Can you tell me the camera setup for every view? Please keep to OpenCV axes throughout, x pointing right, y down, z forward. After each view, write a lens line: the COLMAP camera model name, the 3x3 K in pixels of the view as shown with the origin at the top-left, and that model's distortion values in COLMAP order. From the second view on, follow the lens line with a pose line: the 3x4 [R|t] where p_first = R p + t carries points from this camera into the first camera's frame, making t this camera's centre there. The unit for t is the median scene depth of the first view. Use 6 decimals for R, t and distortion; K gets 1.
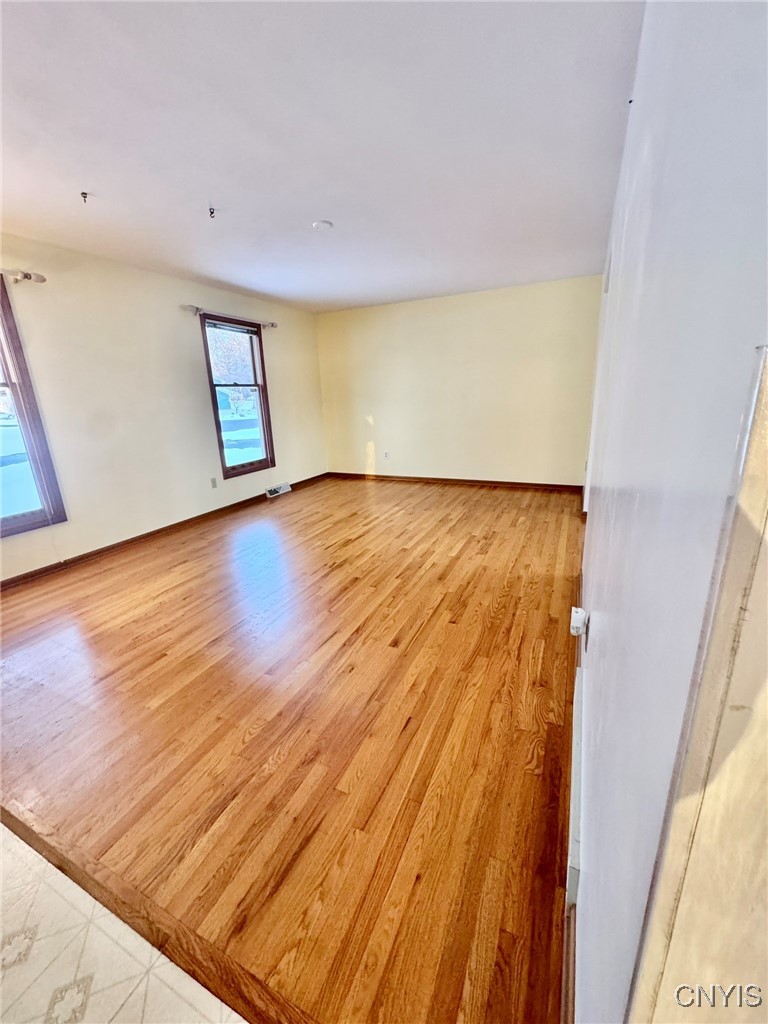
lens RADIAL K [[408.8, 0, 382.8], [0, 408.8, 512.1], [0, 0, 1]] dist [-0.003377, 0.000102]
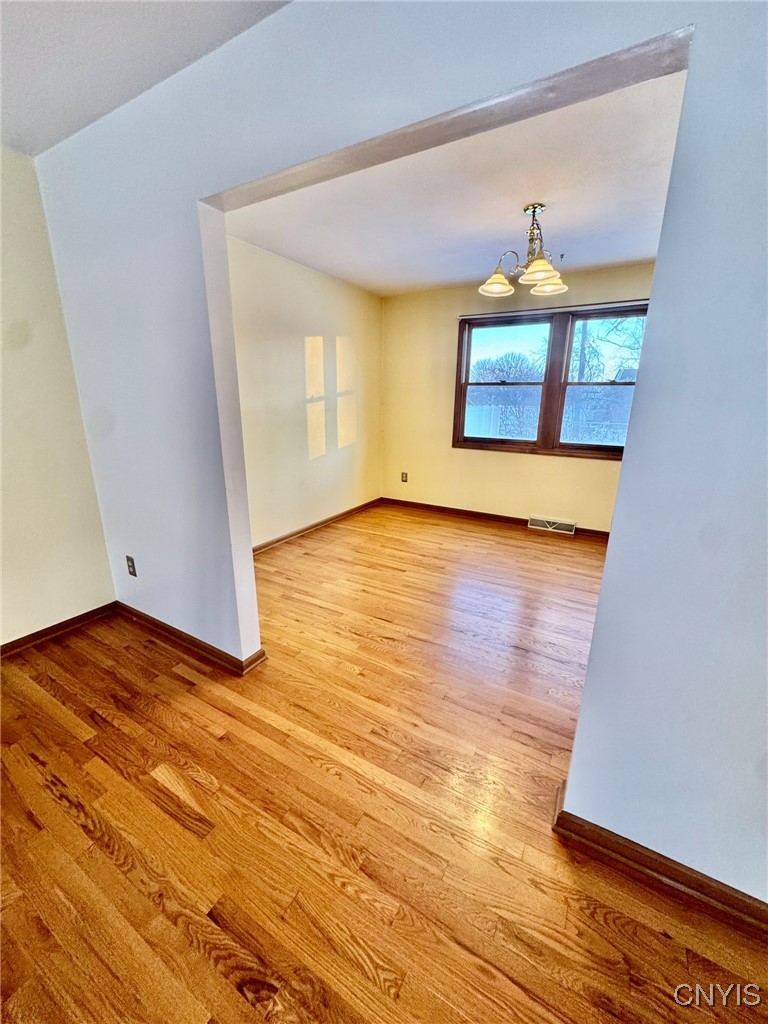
lens RADIAL K [[408.8, 0, 383.3], [0, 408.8, 508.8], [0, 0, 1]] dist [-0.003377, 0.000102]
pose [[0.085516, -0.225679, 0.970441, 0.064758], [0.262090, 0.944801, 0.196620, -0.231255], [-0.961247, 0.237528, 0.139944, 0.725569]]
